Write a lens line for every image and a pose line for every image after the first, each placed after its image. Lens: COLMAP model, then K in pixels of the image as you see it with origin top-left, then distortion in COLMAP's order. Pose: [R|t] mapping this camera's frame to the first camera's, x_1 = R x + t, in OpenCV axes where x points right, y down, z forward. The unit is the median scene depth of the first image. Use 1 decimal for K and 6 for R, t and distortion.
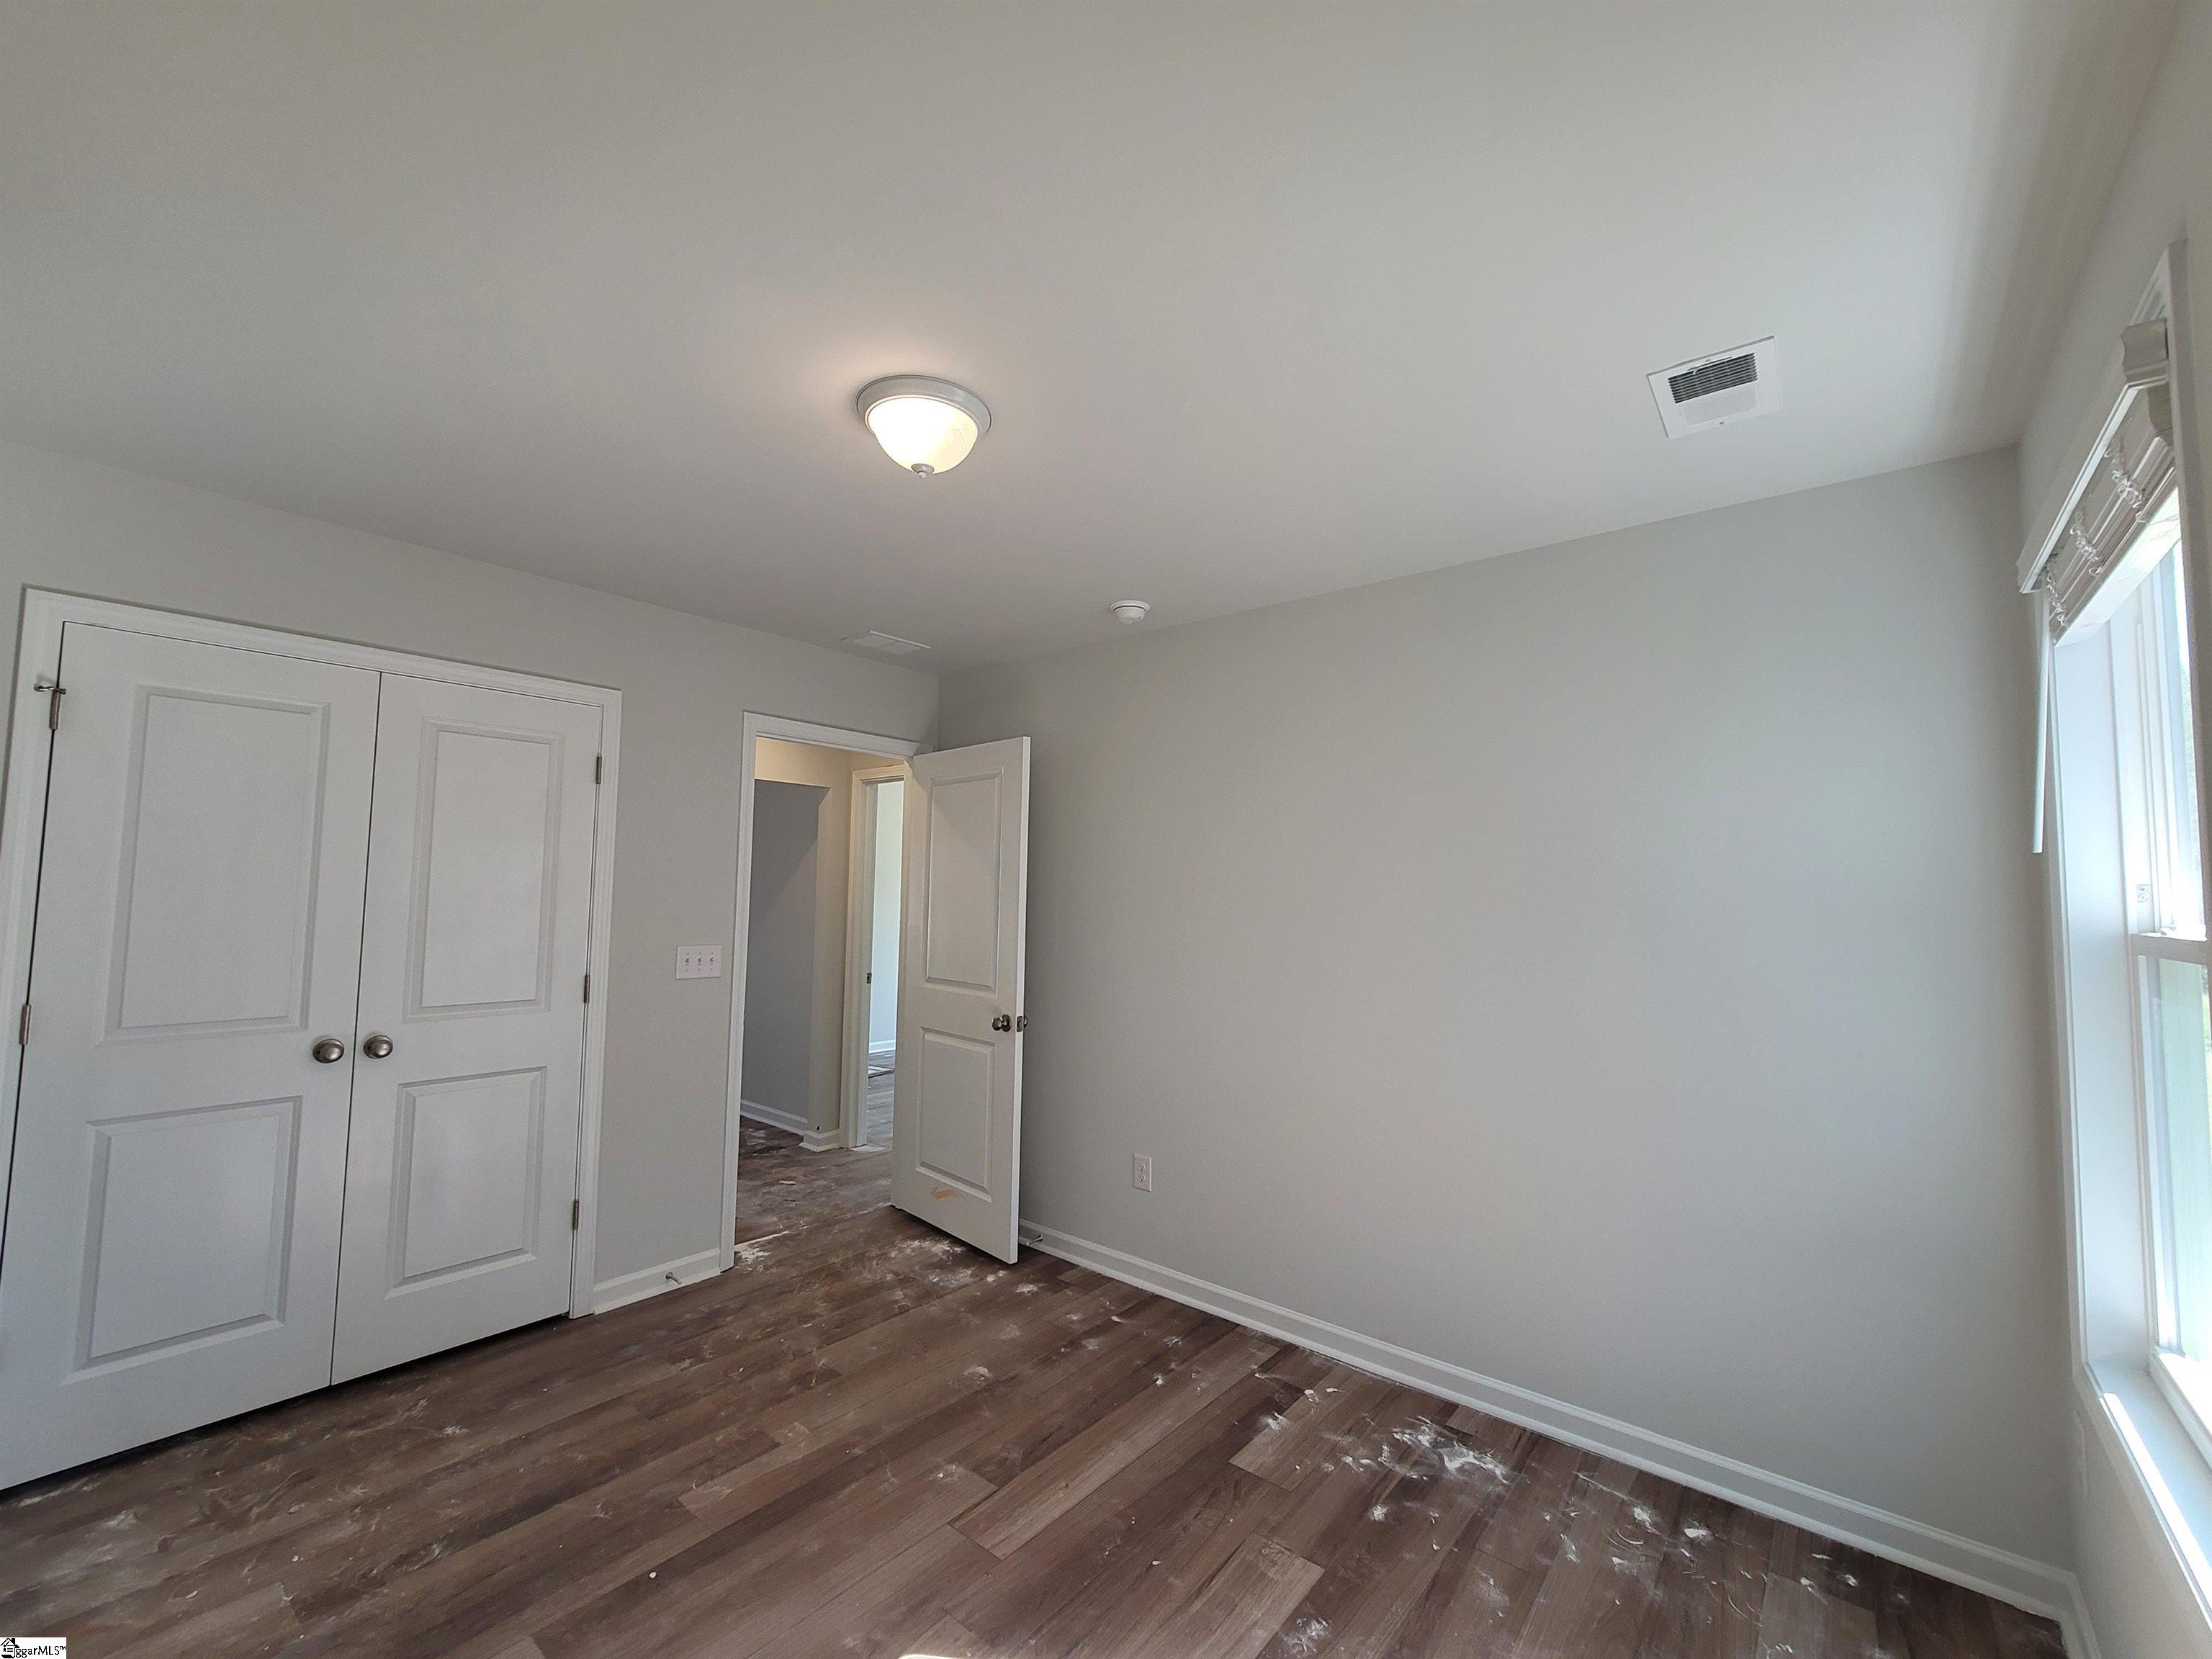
lens RADIAL K [[903.8, 0, 1107.0], [0, 903.8, 831.5], [0, 0, 1]] dist [-0.002179, -0.000178]
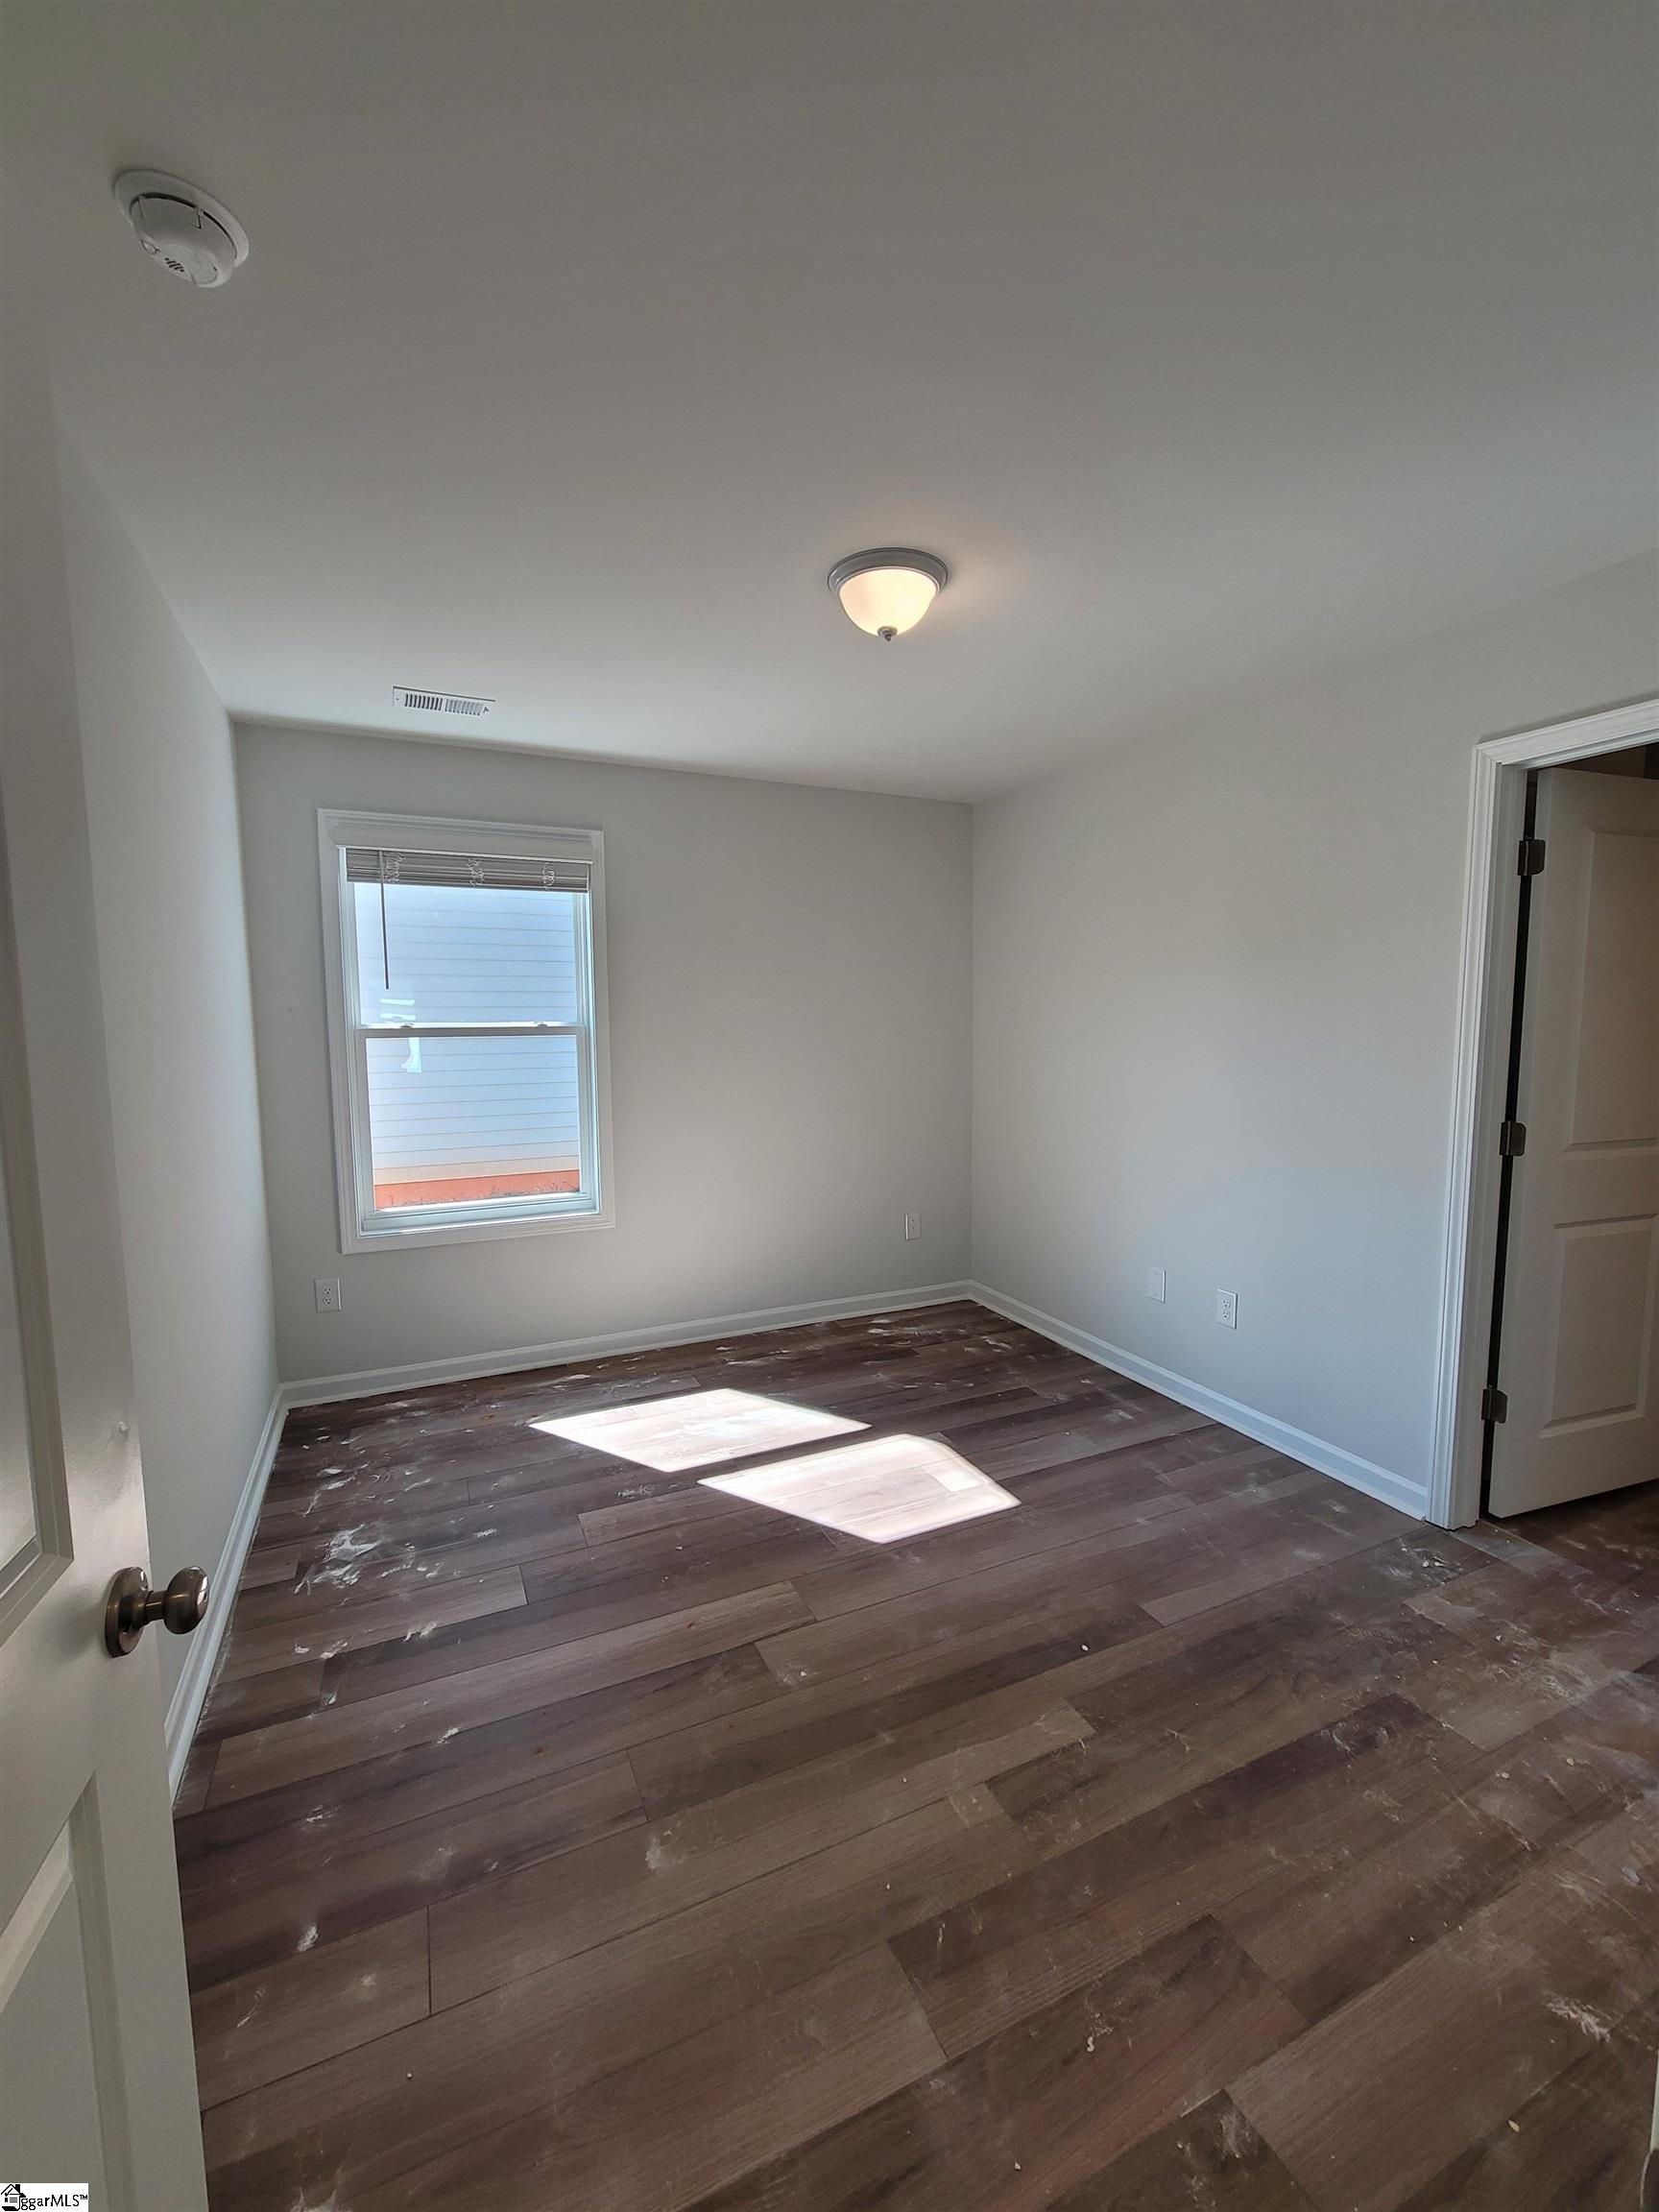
lens RADIAL K [[903.8, 0, 821.9], [0, 903.8, 1107.6], [0, 0, 1]] dist [-0.002179, -0.000178]
pose [[-0.901841, -0.052625, 0.428850, -0.555414], [-0.039512, 0.998441, 0.039431, 0.125560], [-0.430257, 0.018616, -0.902515, 1.796655]]
